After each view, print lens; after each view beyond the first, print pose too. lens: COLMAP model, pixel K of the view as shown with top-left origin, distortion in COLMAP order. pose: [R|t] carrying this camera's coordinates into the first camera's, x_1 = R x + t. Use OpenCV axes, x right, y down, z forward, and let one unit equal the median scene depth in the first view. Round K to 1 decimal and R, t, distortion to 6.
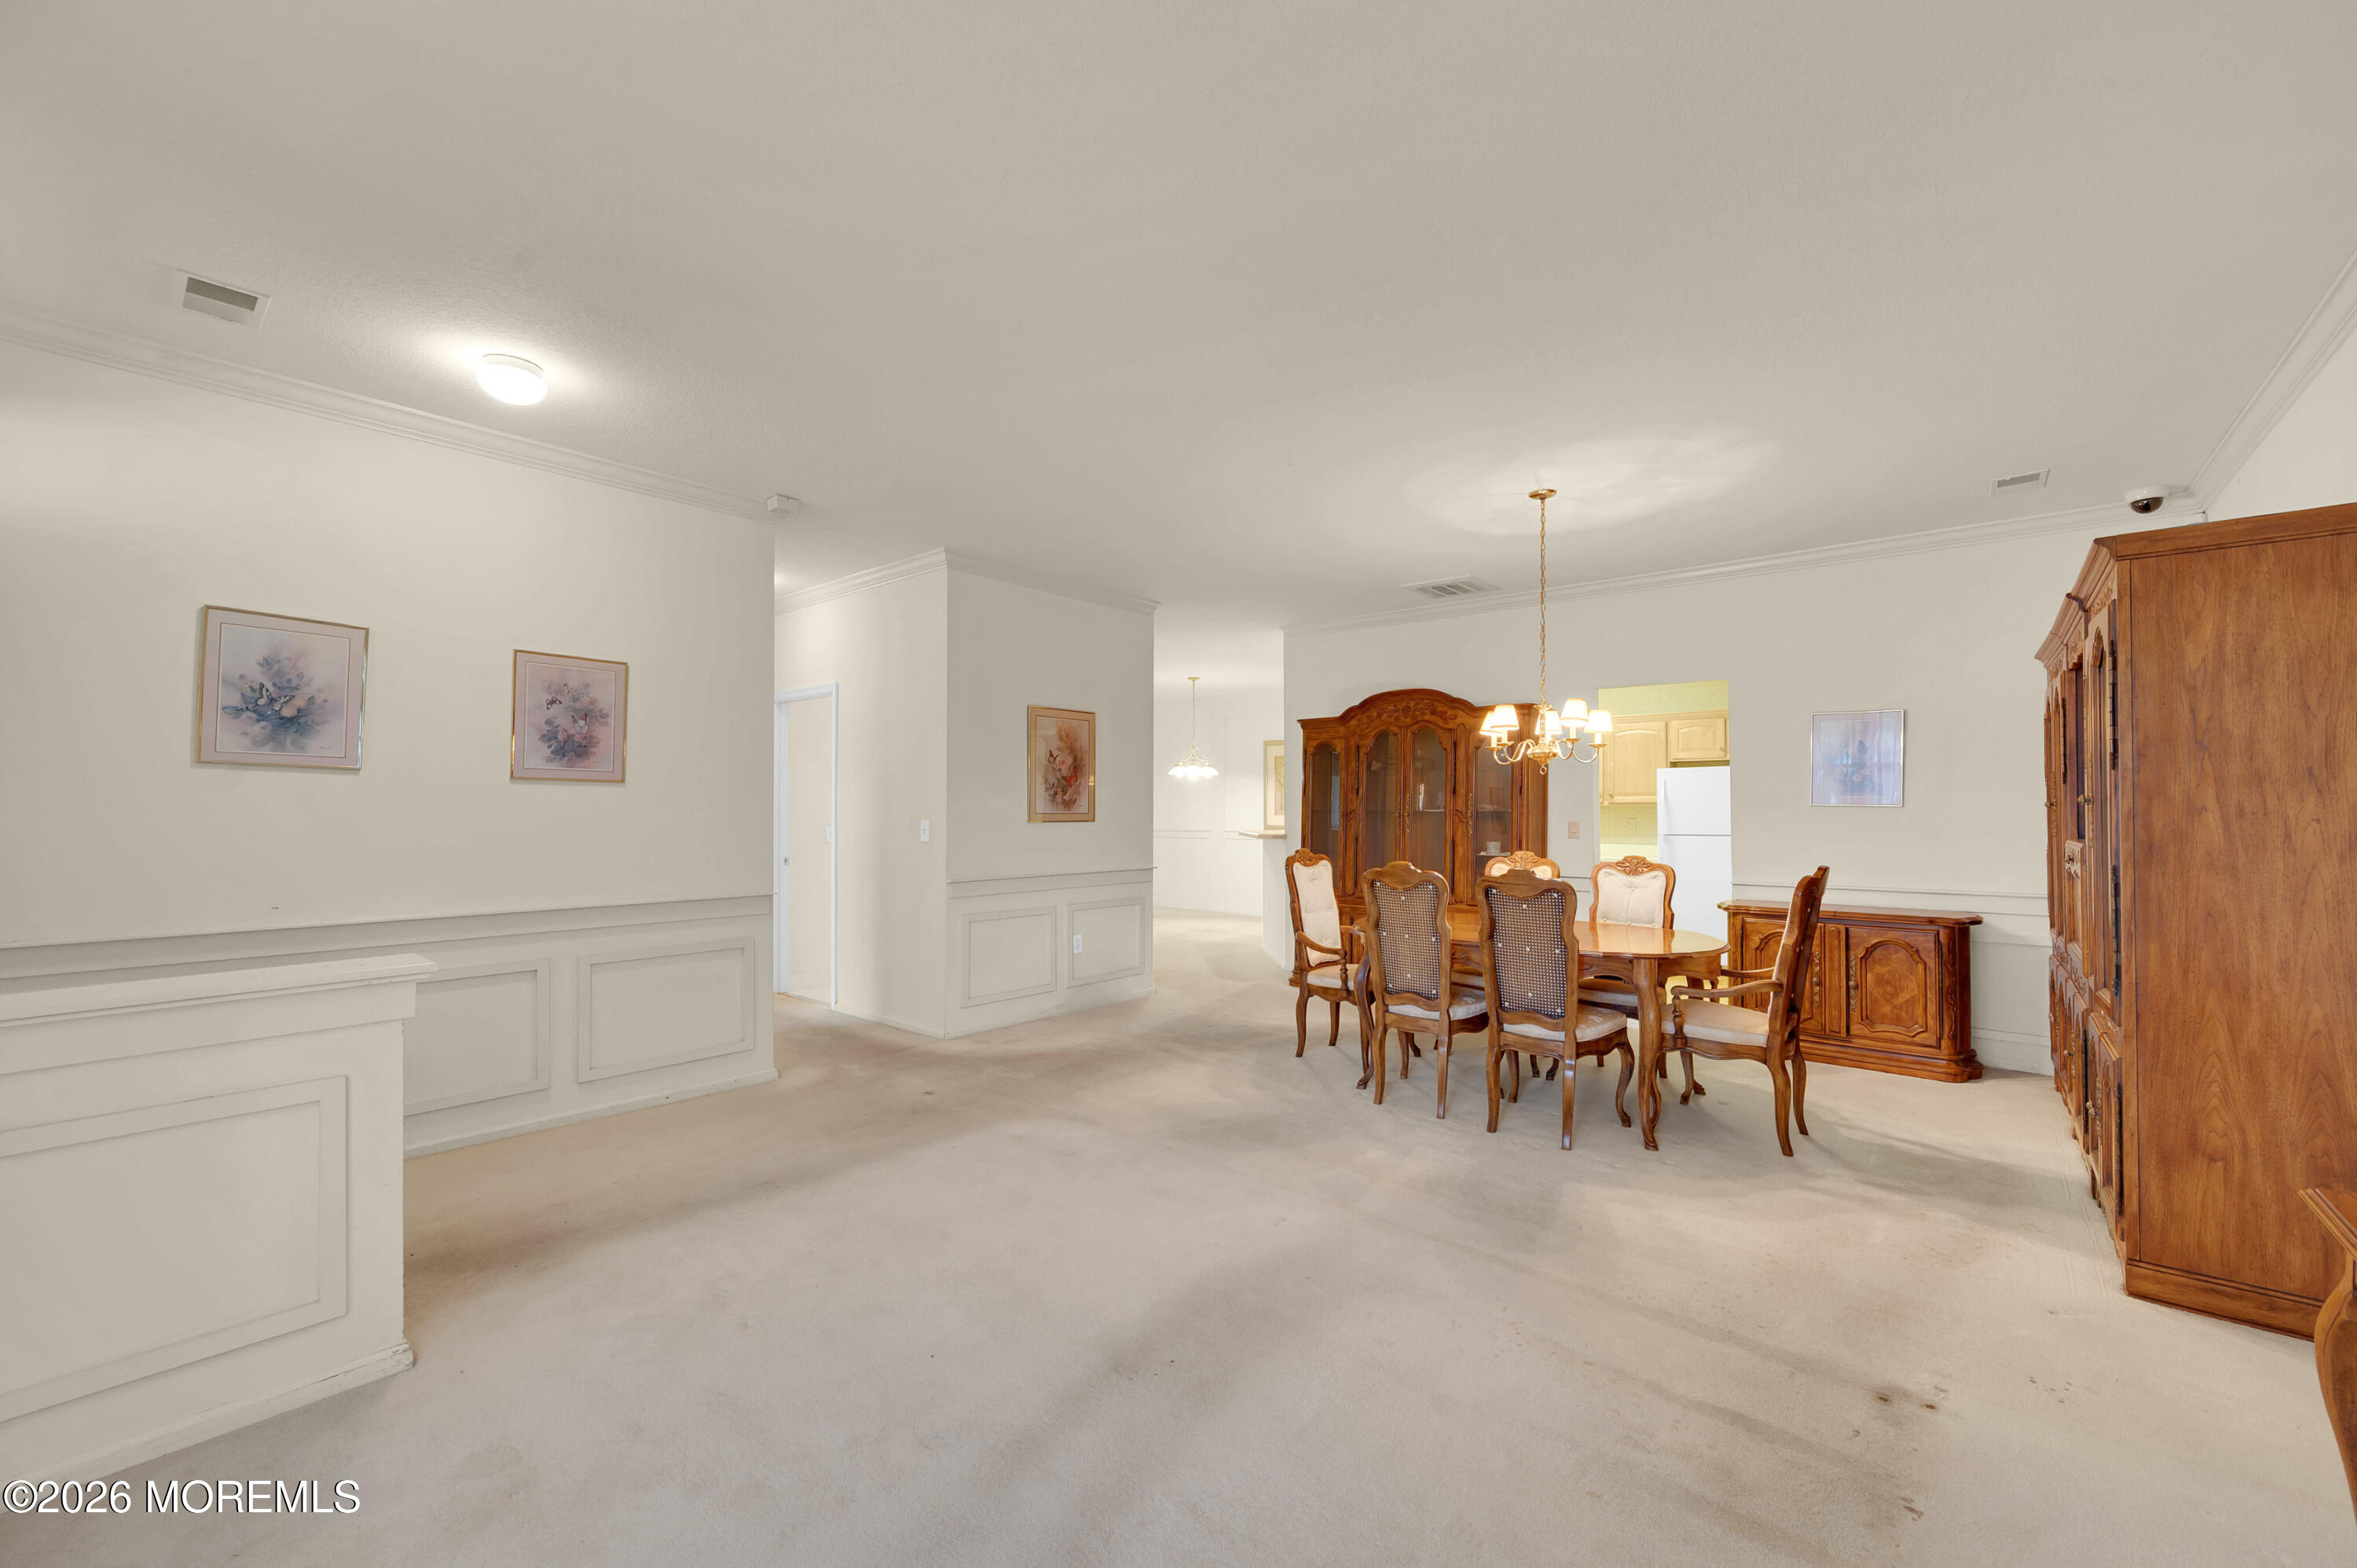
lens RADIAL K [[939.3, 0, 1173.2], [0, 939.3, 802.1], [0, 0, 1]] dist [0.000674, -0.000002]
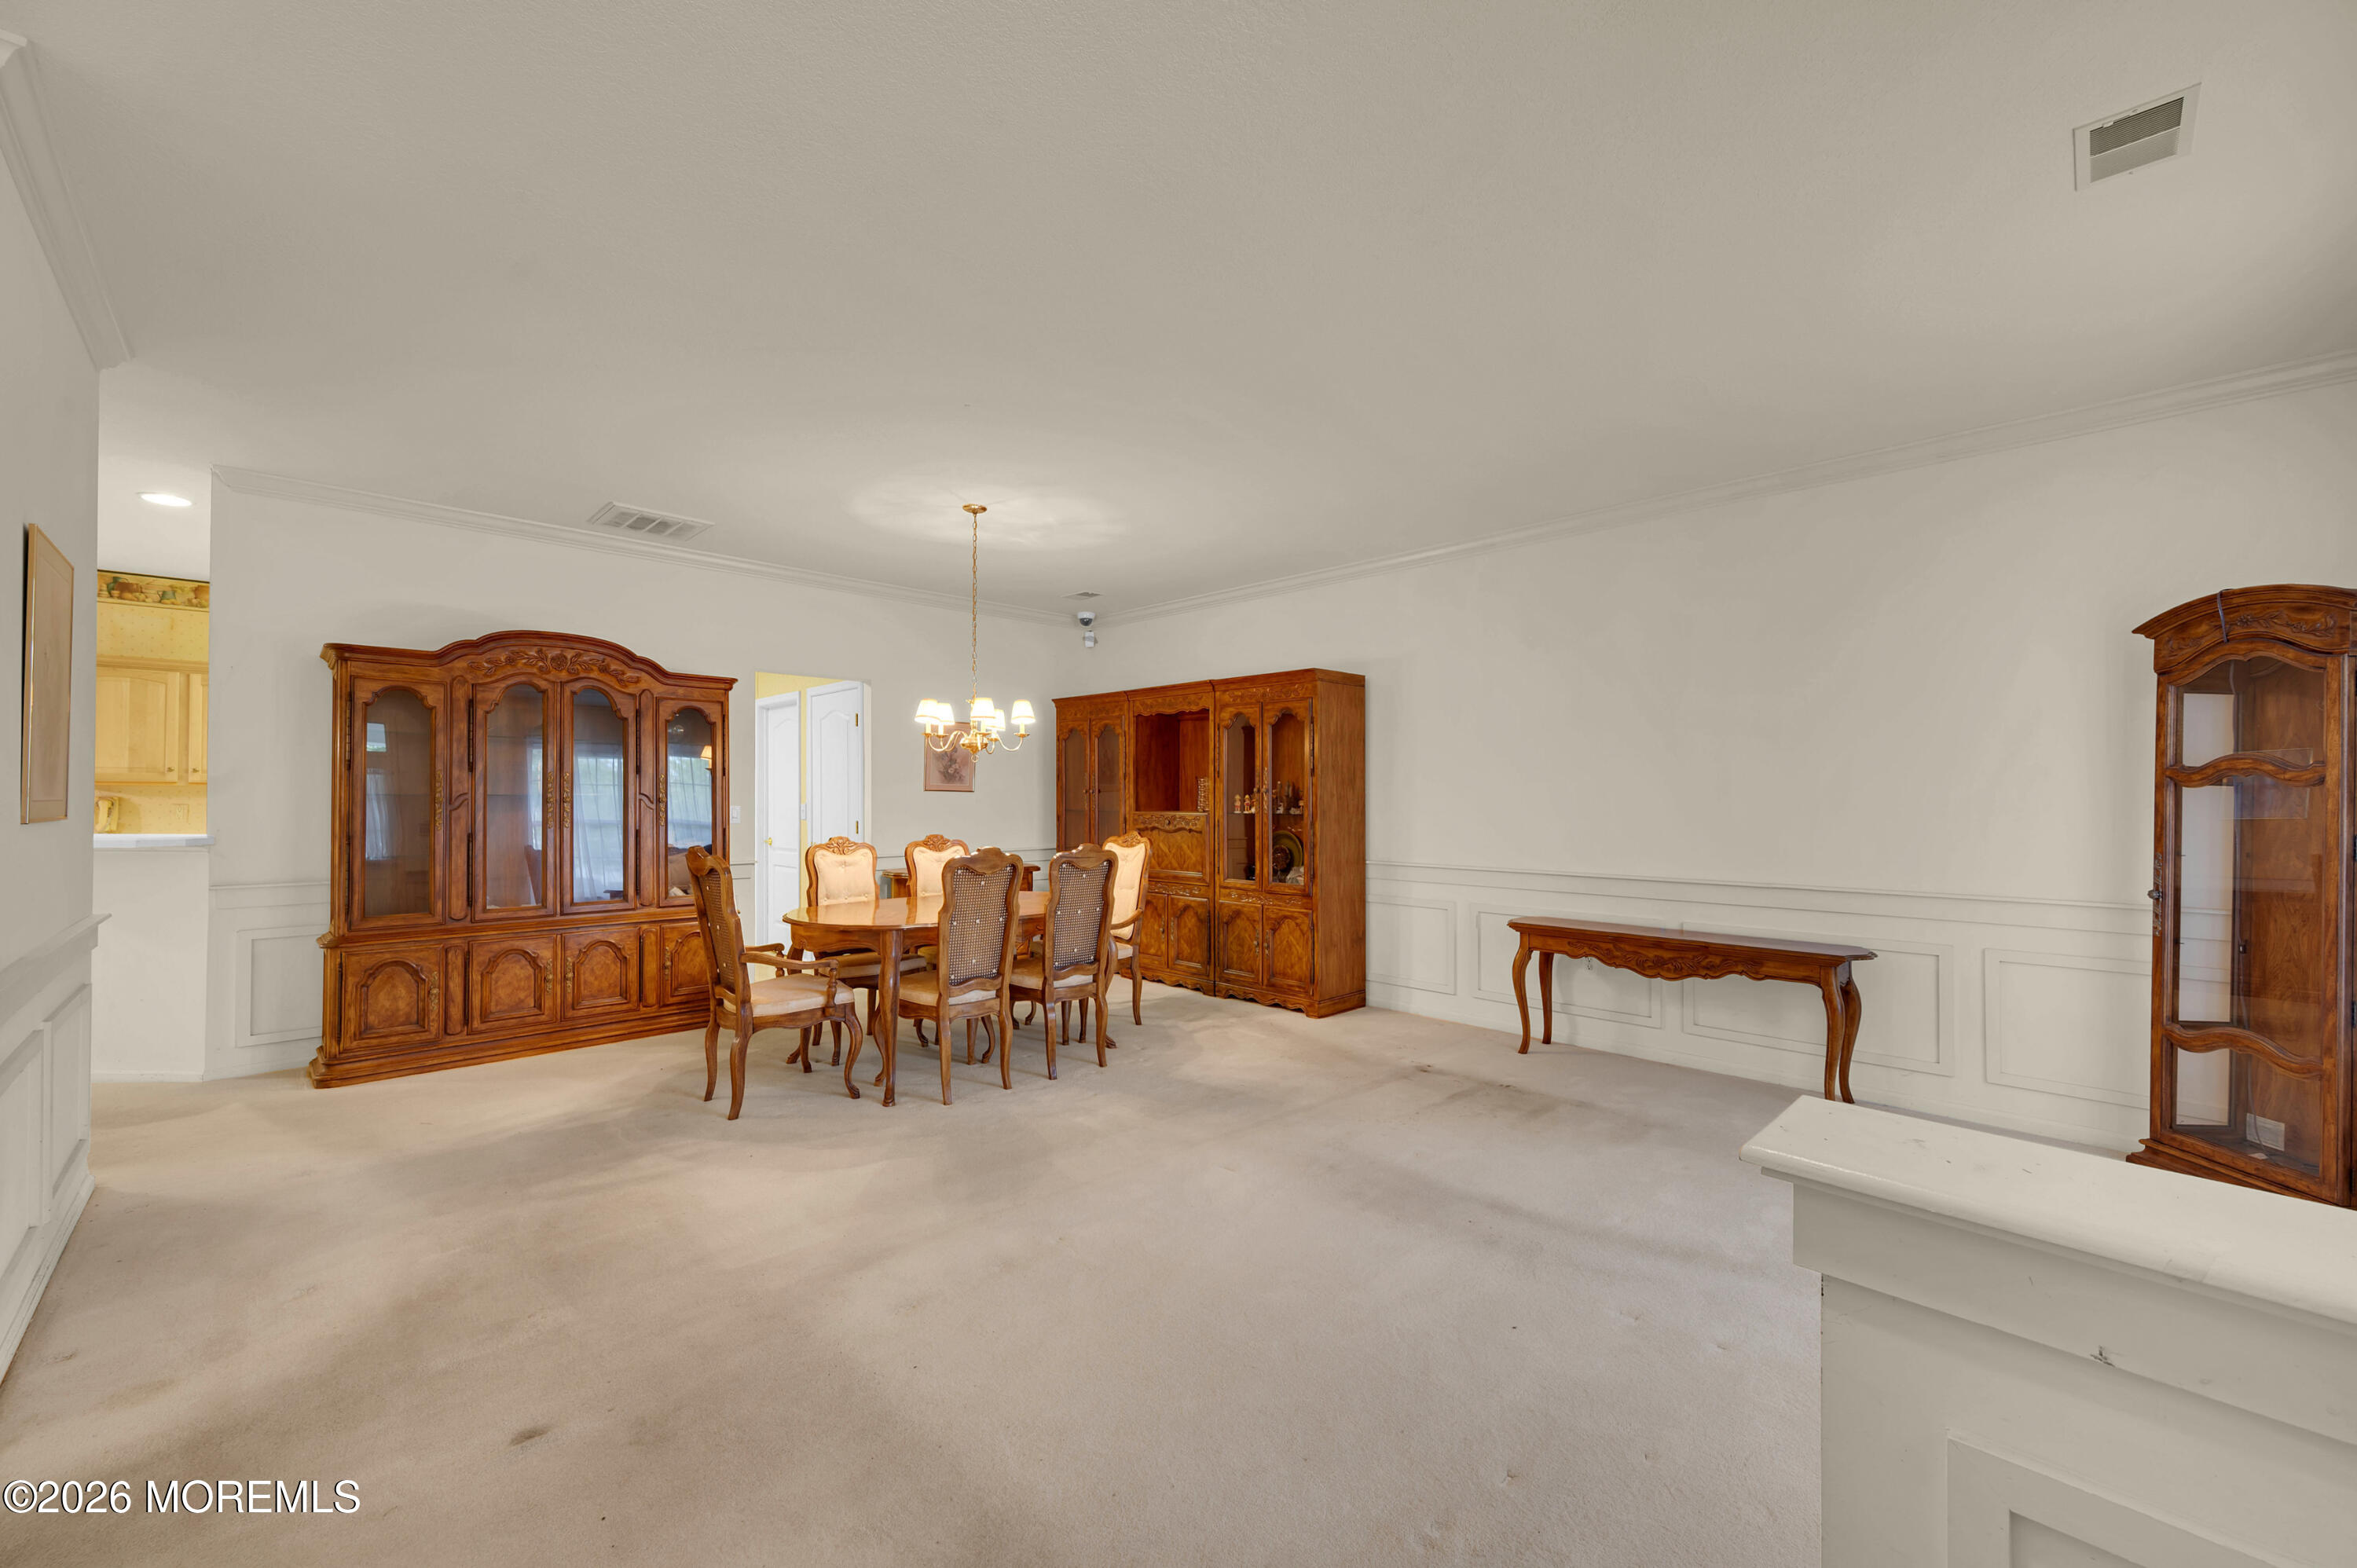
lens RADIAL K [[923.9, 0, 1186.5], [0, 923.9, 783.6], [0, 0, 1]] dist [0.000679, -0.000003]
pose [[0.082029, 0.015643, 0.996507, -0.724760], [-0.010095, 0.999839, -0.014864, 0.009975], [-0.996579, -0.008841, 0.082174, 0.716770]]
